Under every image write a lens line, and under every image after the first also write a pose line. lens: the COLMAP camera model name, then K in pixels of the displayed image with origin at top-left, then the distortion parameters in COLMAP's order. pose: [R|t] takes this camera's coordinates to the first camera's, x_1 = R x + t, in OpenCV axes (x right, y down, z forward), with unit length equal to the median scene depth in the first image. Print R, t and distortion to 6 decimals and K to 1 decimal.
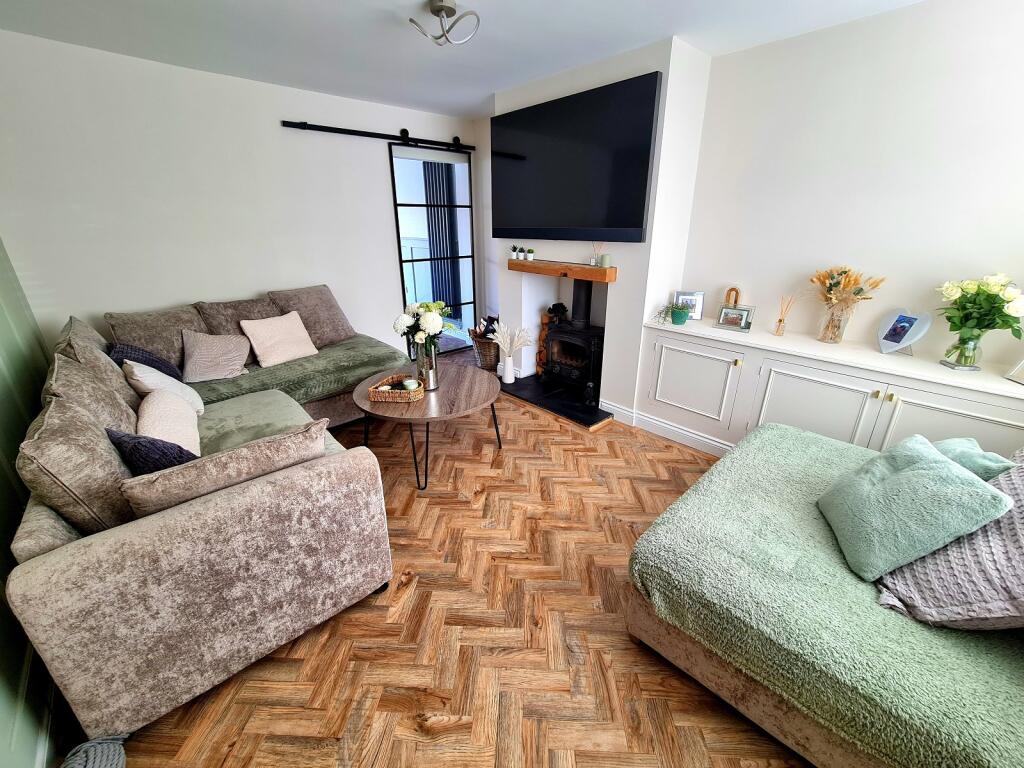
lens RADIAL K [[421.0, 0, 512.8], [0, 421.0, 383.6], [0, 0, 1]] dist [-0.007523, 0.002712]
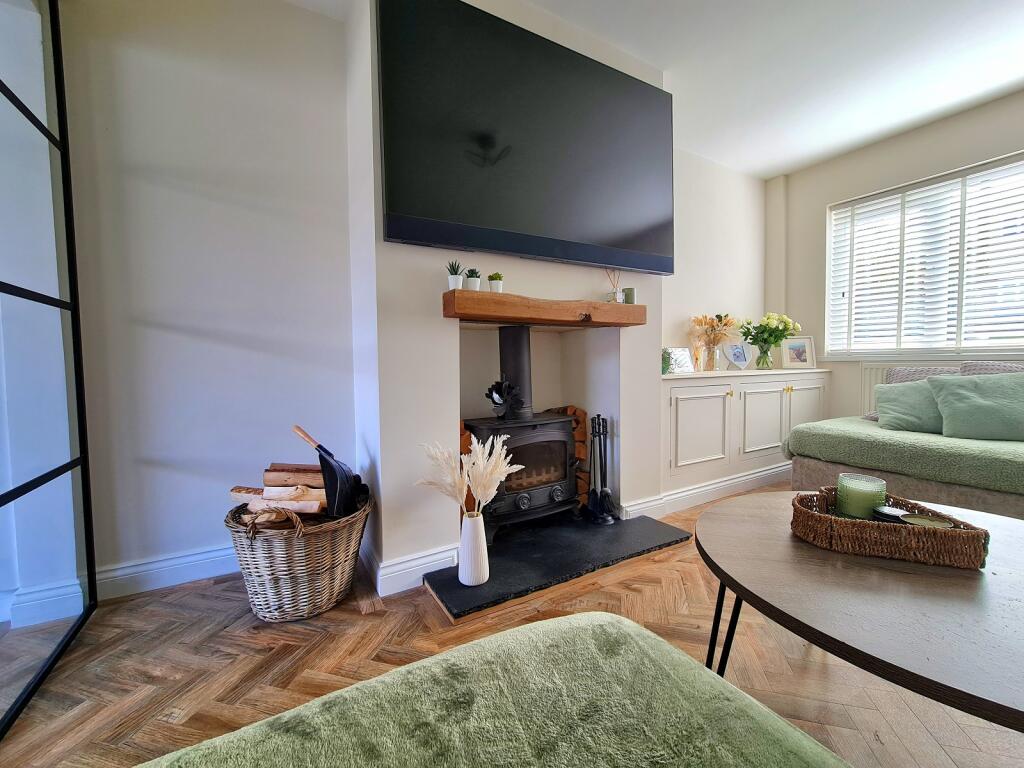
lens RADIAL K [[421.0, 0, 513.9], [0, 421.0, 378.9], [0, 0, 1]] dist [-0.007523, 0.002712]
pose [[0.207941, -0.037903, 0.977407, -0.376992], [0.364661, 0.930215, -0.041507, -0.147910], [-0.907625, 0.365053, 0.207252, 0.783202]]
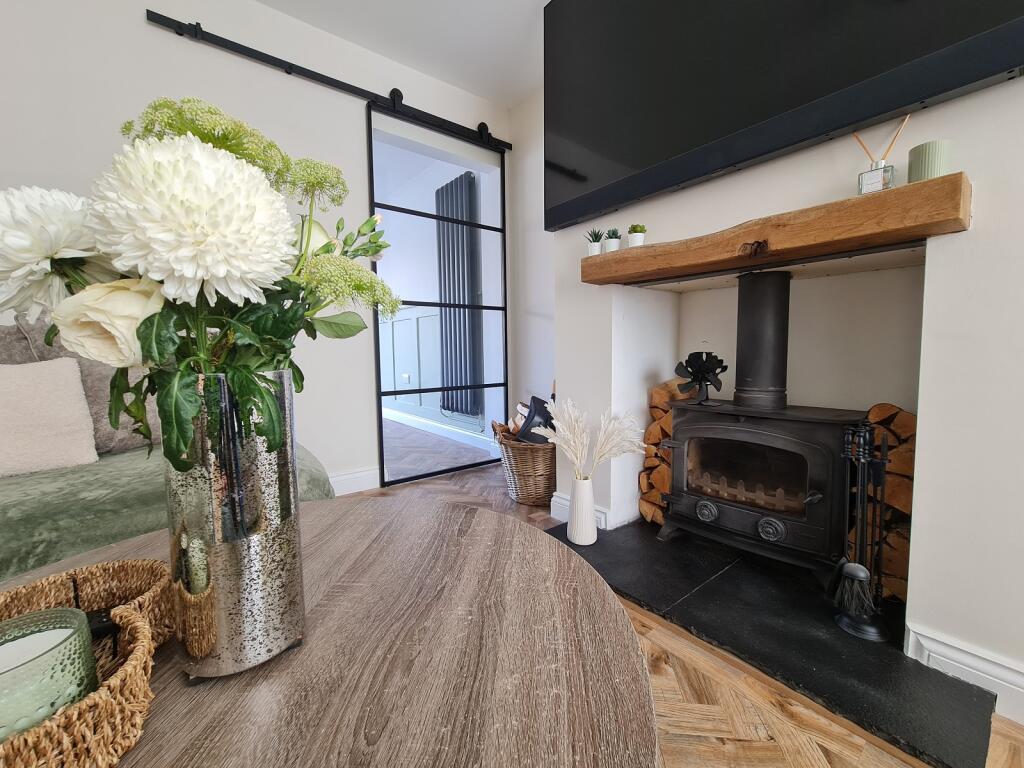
lens RADIAL K [[421.0, 0, 514.3], [0, 421.0, 382.5], [0, 0, 1]] dist [-0.007523, 0.002712]
pose [[0.997577, -0.004589, -0.069419, -0.046479], [-0.015462, 0.958240, -0.285546, -0.033032], [0.067831, 0.285927, 0.955848, 0.530639]]
